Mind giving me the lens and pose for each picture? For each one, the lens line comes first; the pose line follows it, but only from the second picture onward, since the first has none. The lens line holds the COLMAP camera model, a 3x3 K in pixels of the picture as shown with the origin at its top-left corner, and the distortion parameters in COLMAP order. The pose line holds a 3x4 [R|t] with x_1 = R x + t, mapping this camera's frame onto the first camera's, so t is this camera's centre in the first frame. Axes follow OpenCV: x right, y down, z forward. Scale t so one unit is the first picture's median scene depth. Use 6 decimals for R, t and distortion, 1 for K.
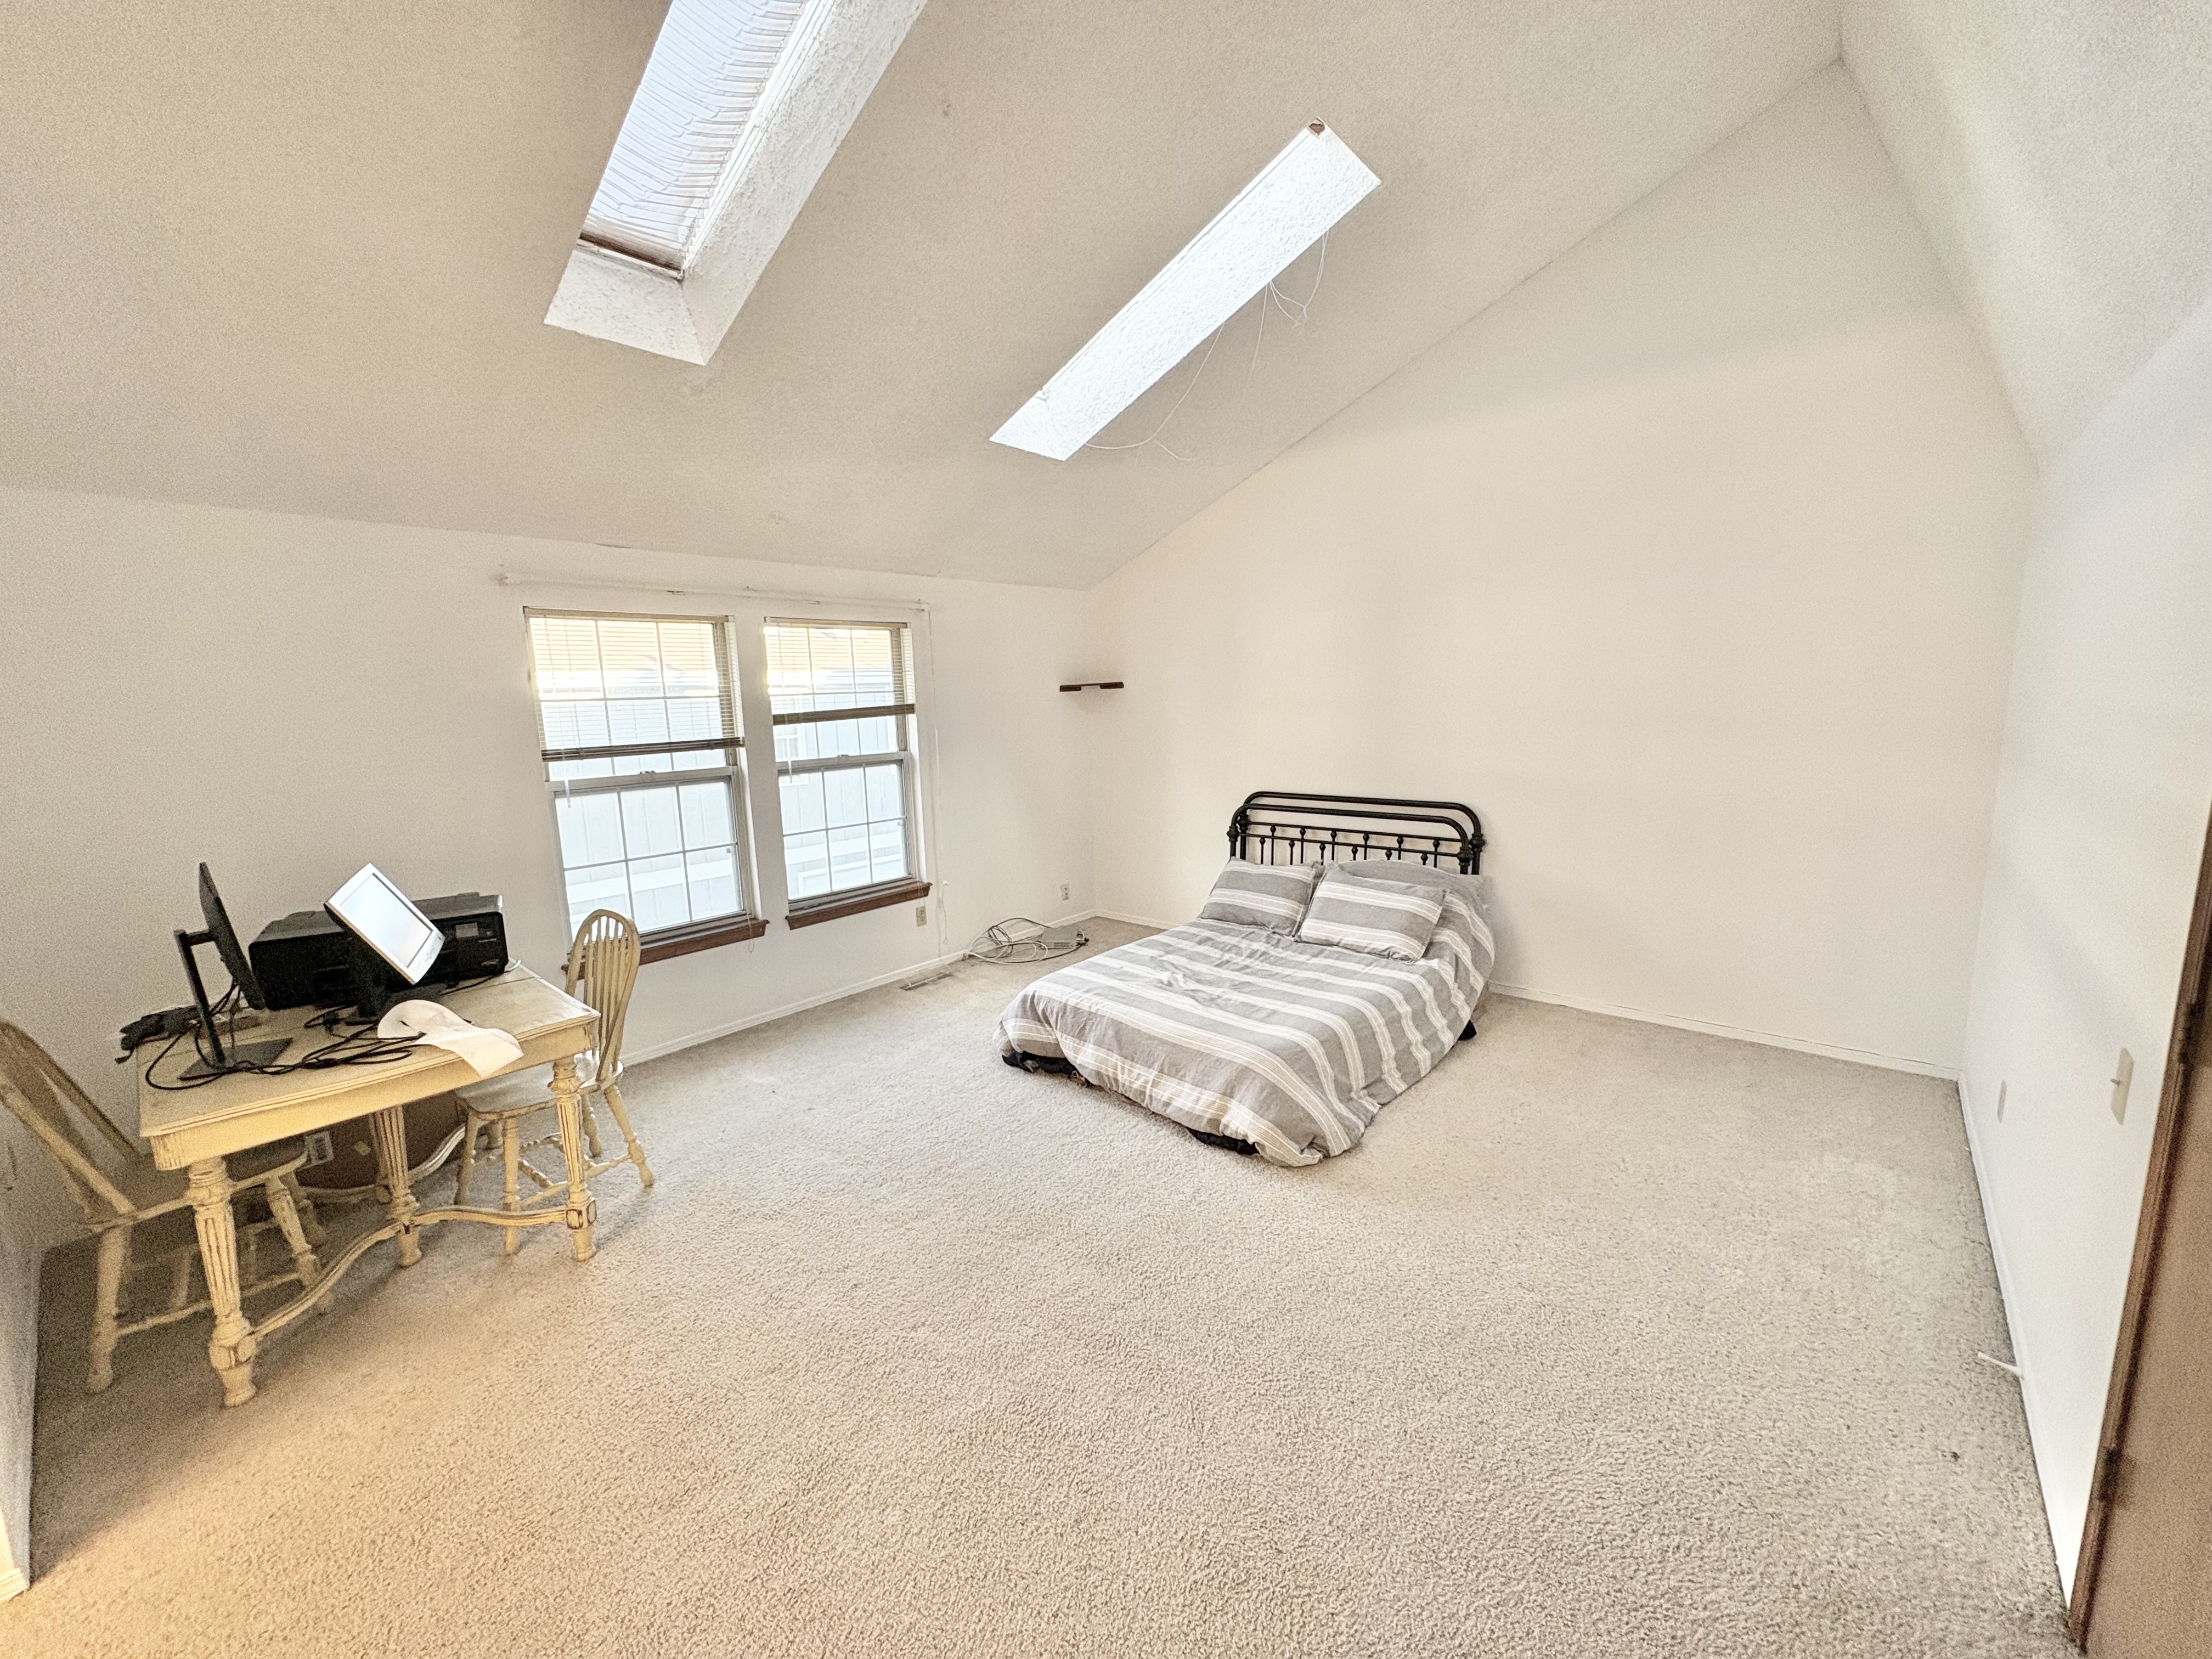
lens RADIAL K [[881.0, 0, 1106.0], [0, 881.0, 829.5], [0, 0, 1]] dist [-0.000103, -0.000184]
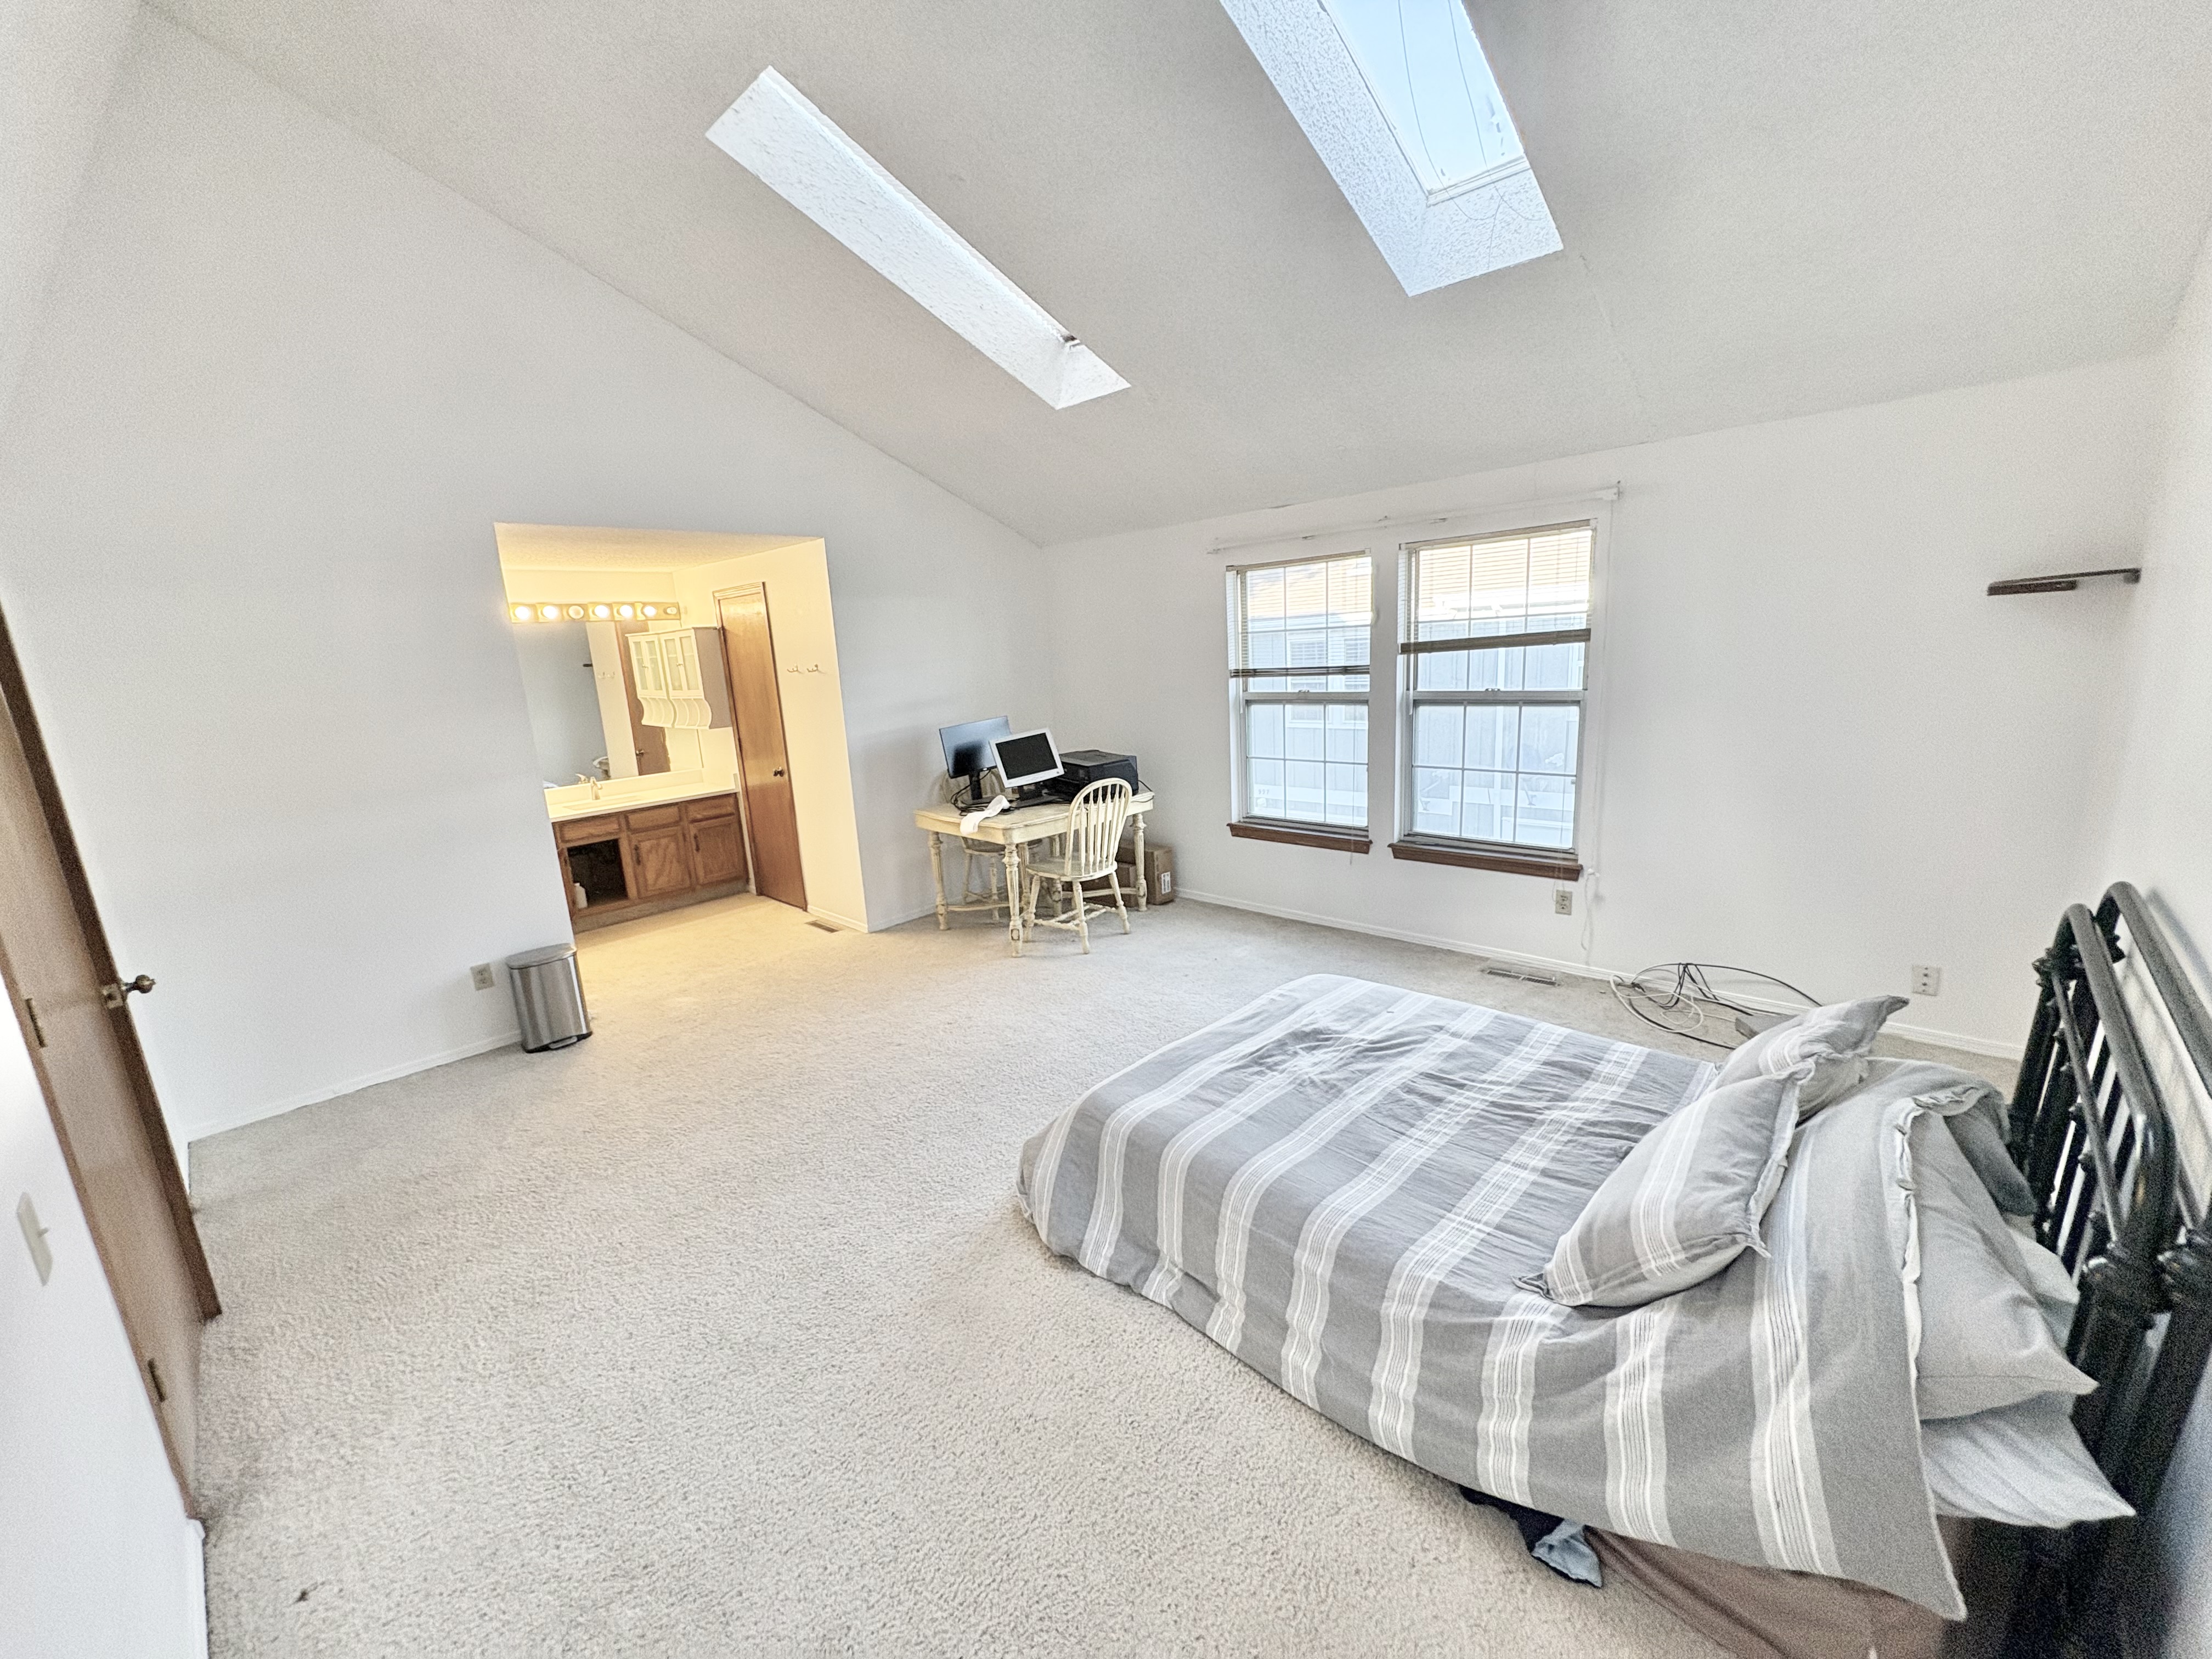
lens RADIAL K [[881.0, 0, 1106.0], [0, 881.0, 829.5], [0, 0, 1]] dist [-0.000103, -0.000184]
pose [[-0.051371, 0.237743, -0.969969, 0.664309], [-0.097913, 0.965373, 0.241802, -0.136339], [0.993868, 0.107394, -0.026314, 0.720185]]
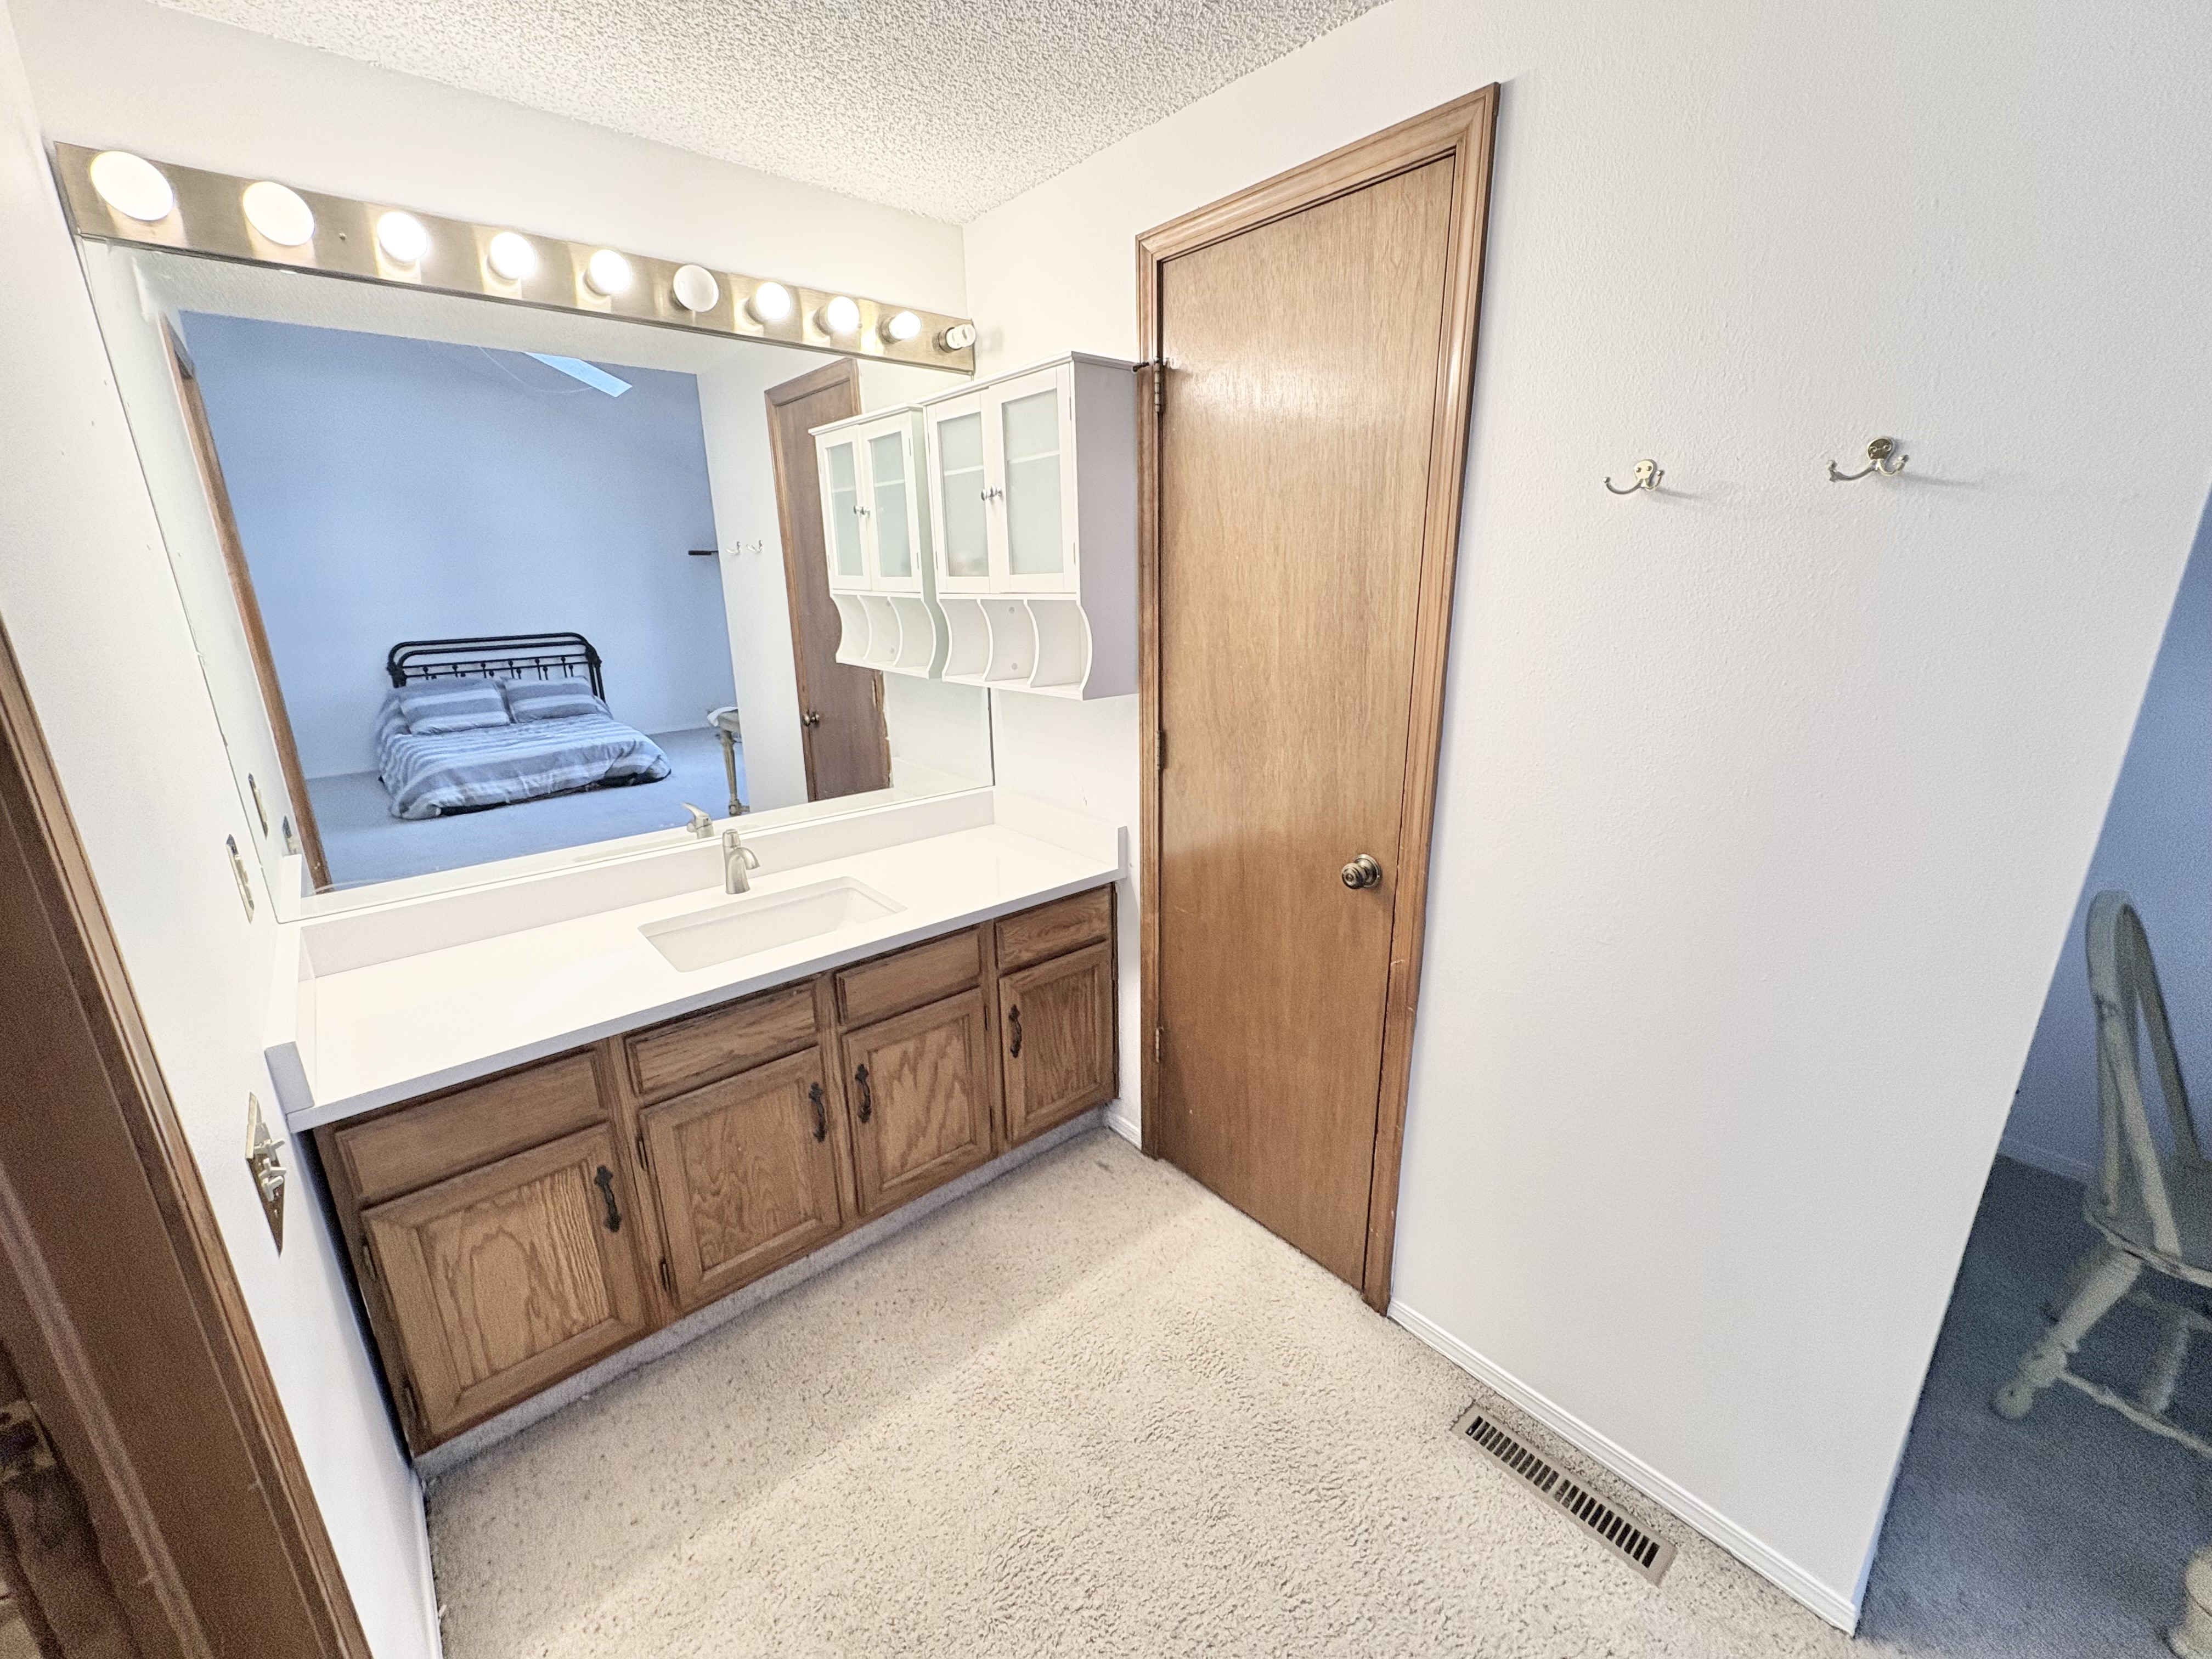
lens RADIAL K [[881.0, 0, 1106.0], [0, 881.0, 829.5], [0, 0, 1]] dist [-0.000103, -0.000184]
pose [[-0.148709, 0.308742, -0.939449, -0.237508], [-0.133189, 0.935103, 0.328396, 0.018504], [0.979871, 0.173959, -0.097937, 0.121095]]
